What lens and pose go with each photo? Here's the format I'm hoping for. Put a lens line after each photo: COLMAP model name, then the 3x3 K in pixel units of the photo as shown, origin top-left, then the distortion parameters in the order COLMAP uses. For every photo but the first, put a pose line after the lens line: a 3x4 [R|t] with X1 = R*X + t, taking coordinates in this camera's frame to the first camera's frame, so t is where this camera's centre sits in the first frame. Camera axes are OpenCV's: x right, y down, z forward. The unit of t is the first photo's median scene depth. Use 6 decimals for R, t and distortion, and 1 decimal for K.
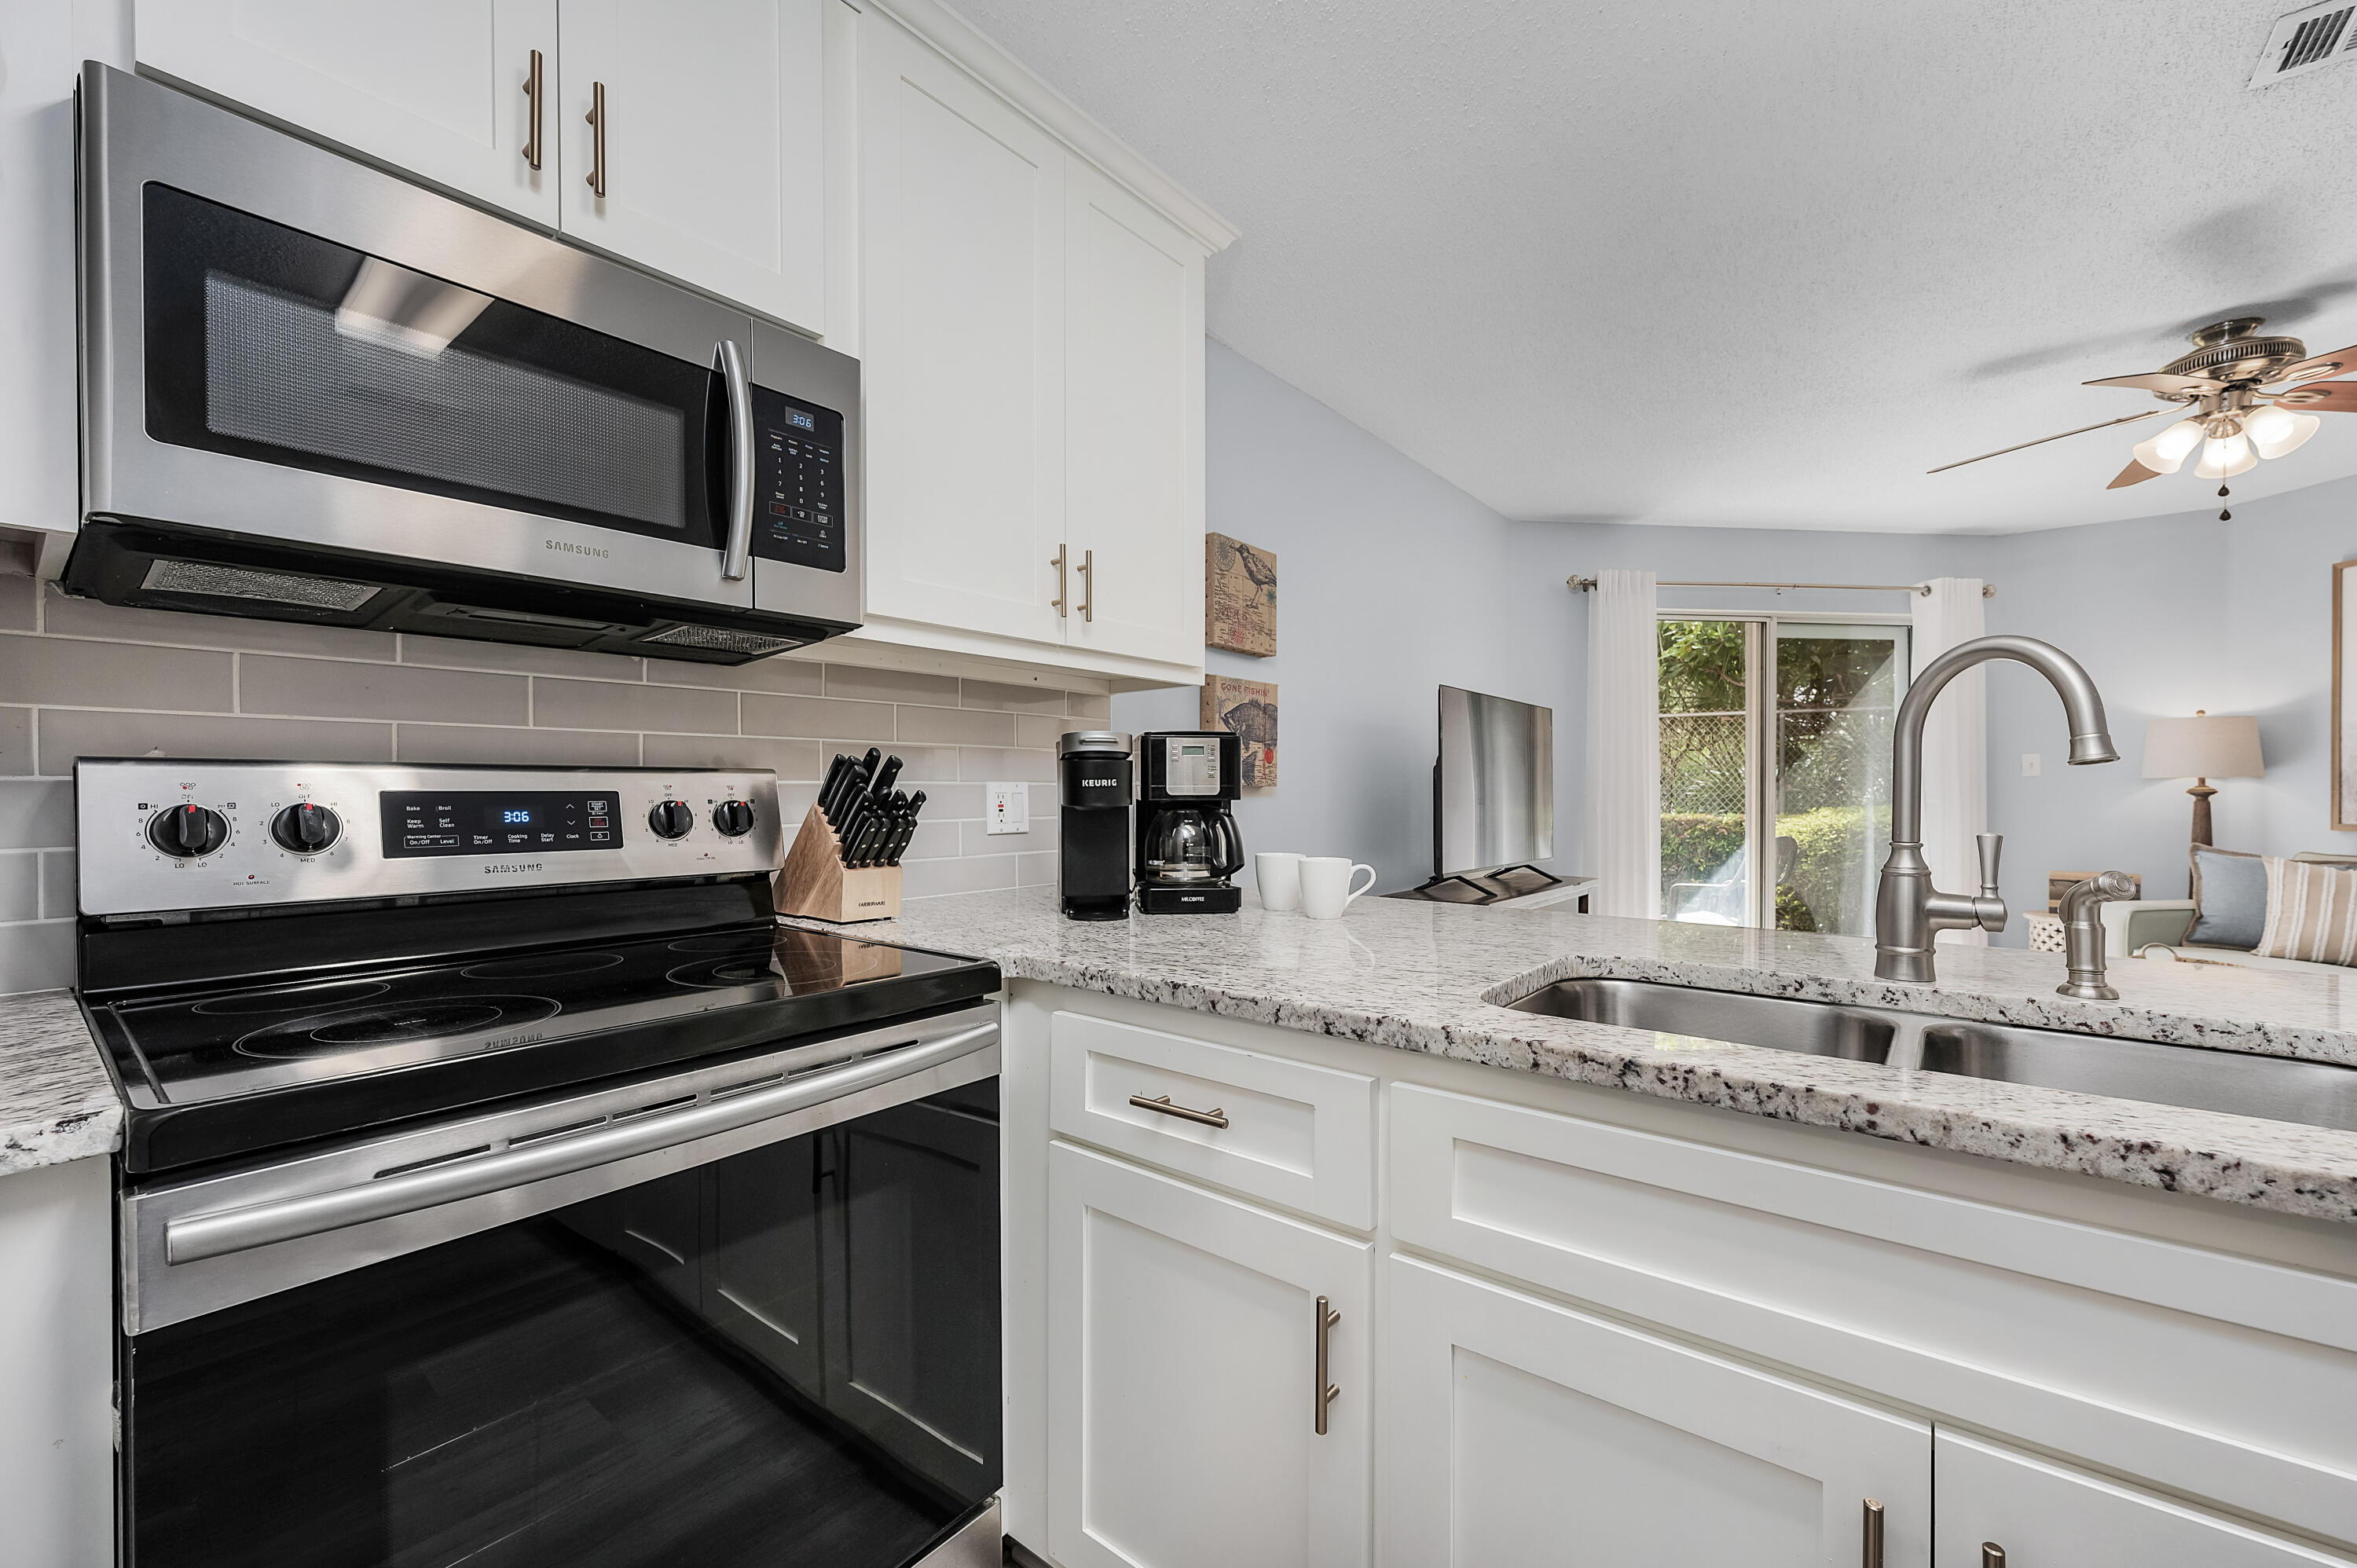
lens RADIAL K [[945.2, 0, 1178.5], [0, 945.2, 784.0], [0, 0, 1]] dist [-0.000397, 0.000001]
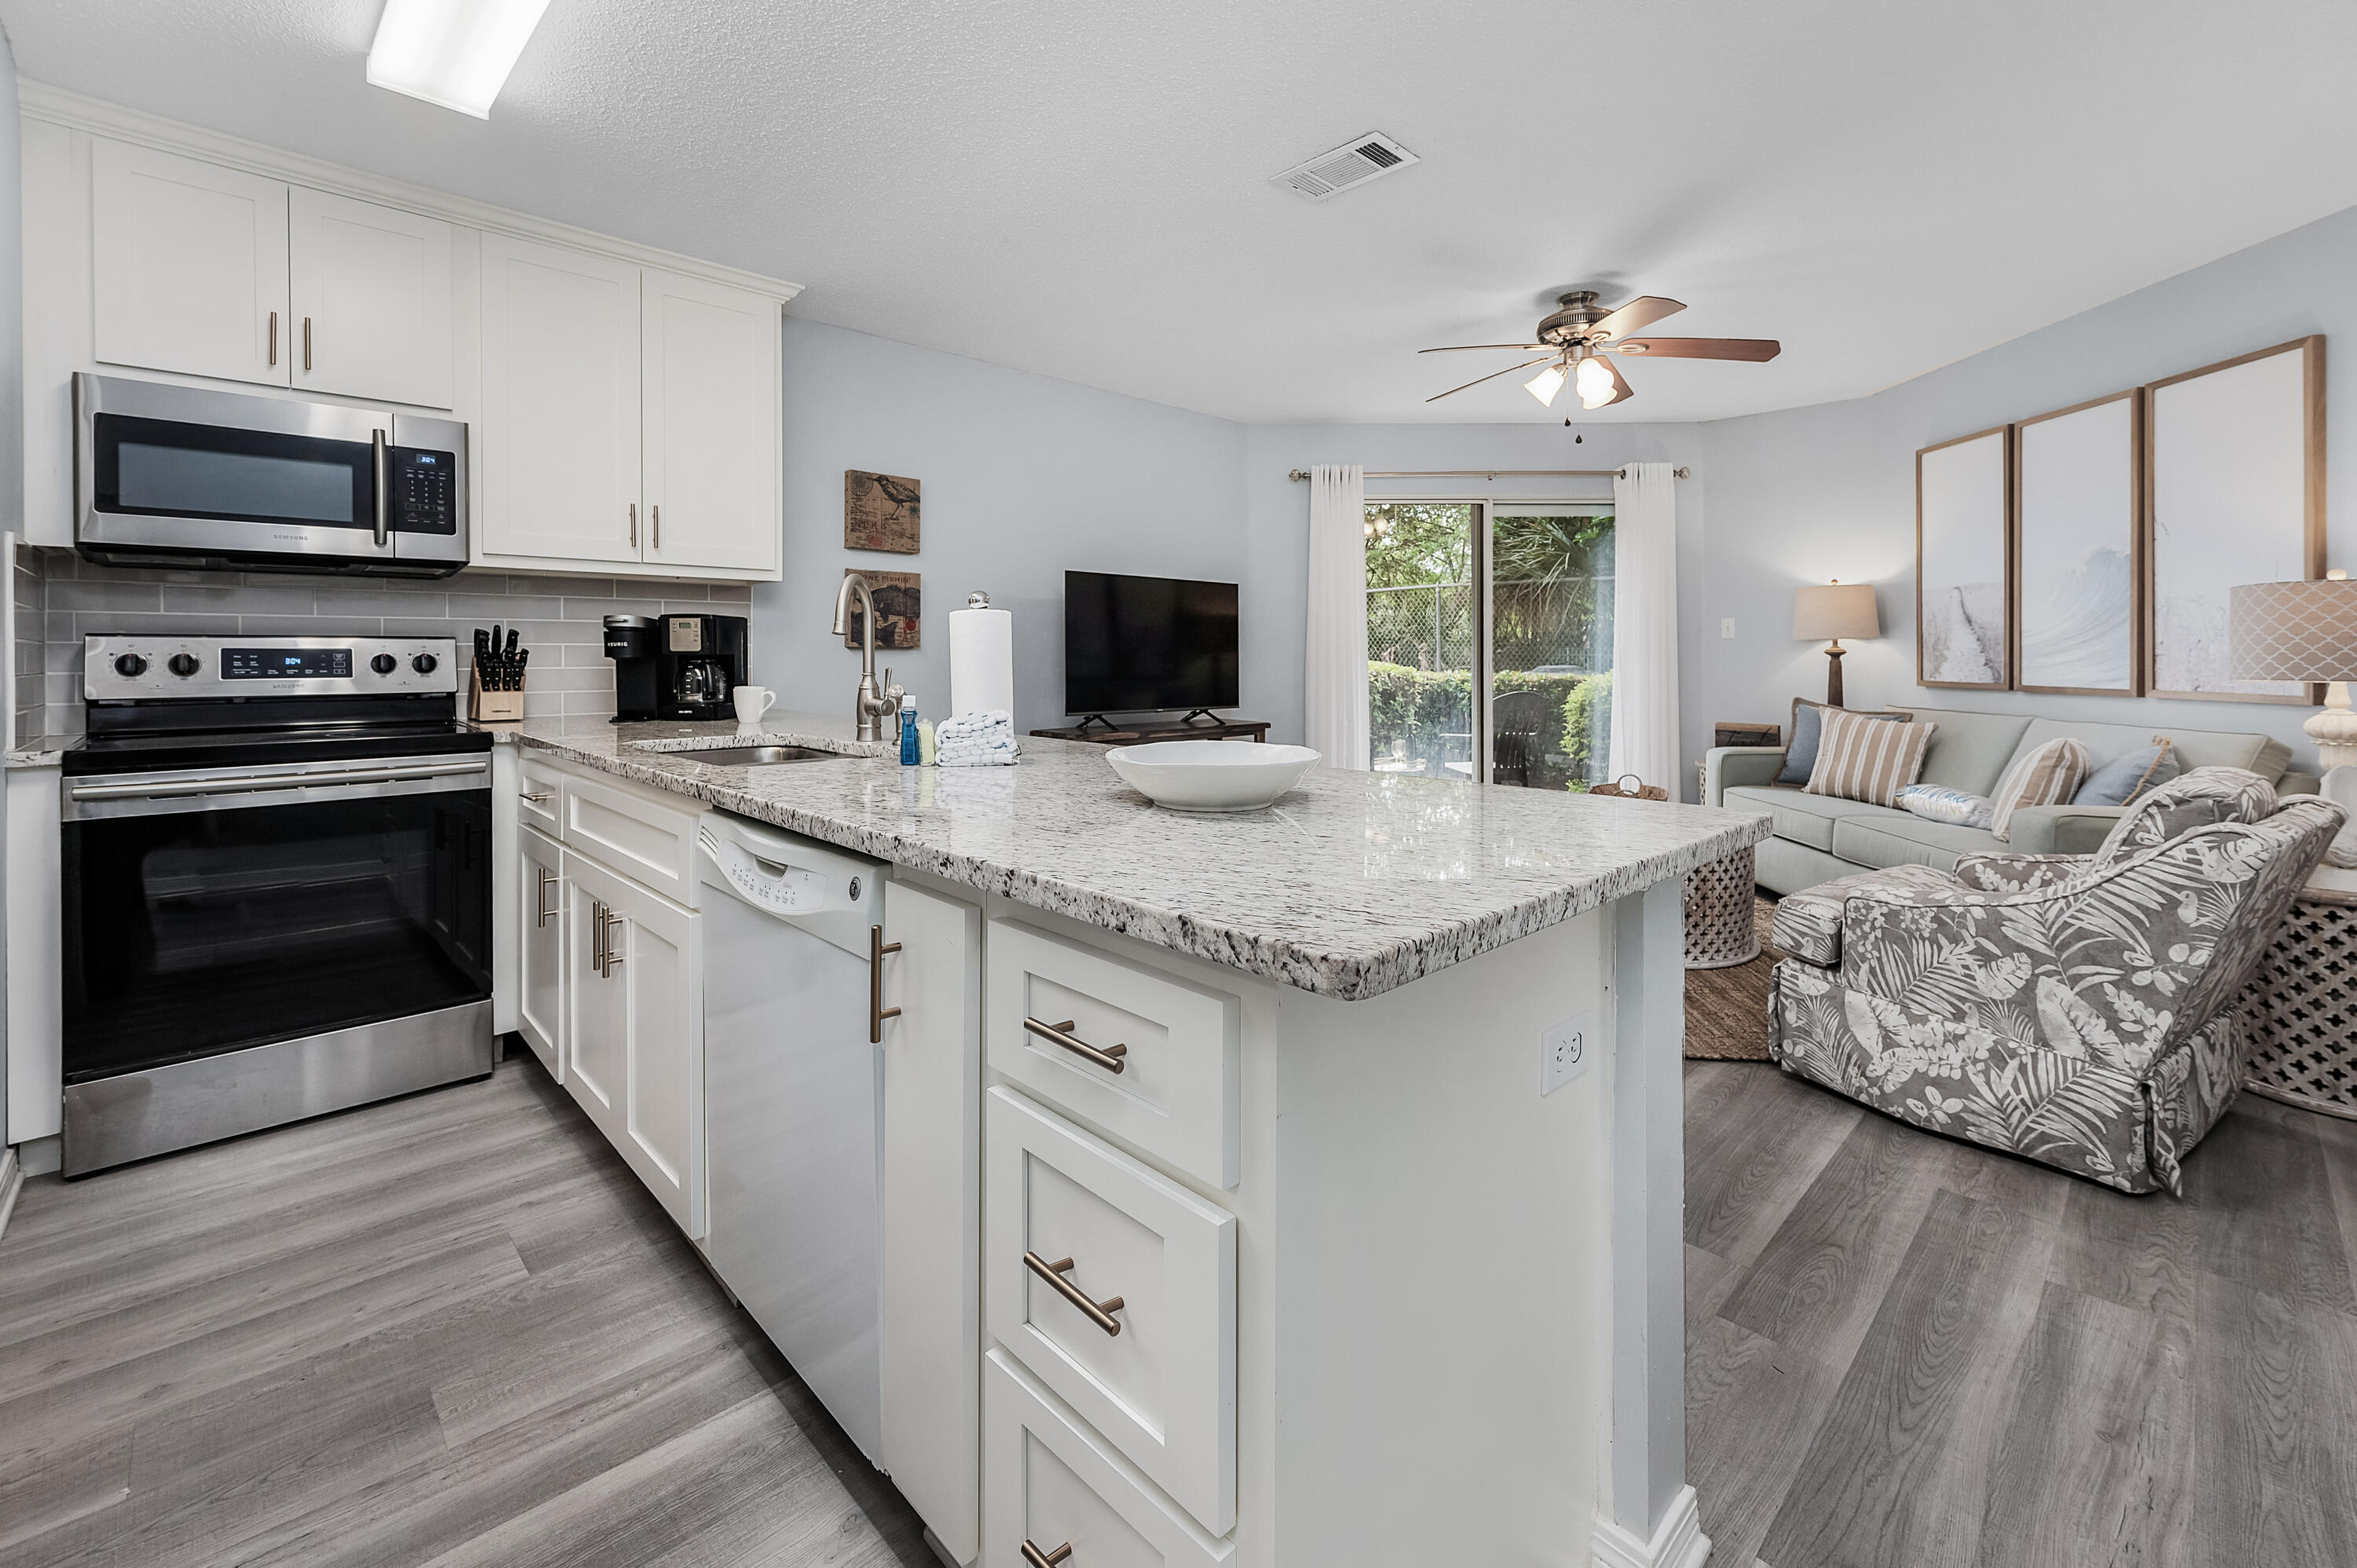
lens RADIAL K [[1003.5, 0, 1175.7], [0, 1003.5, 655.4], [0, 0, 1]] dist [0.002749, -0.000072]
pose [[0.991105, 0.000578, -0.133081, 1.245645], [0.000567, 0.999963, 0.008564, 0.004085], [0.133081, -0.008563, 0.991068, -0.758908]]
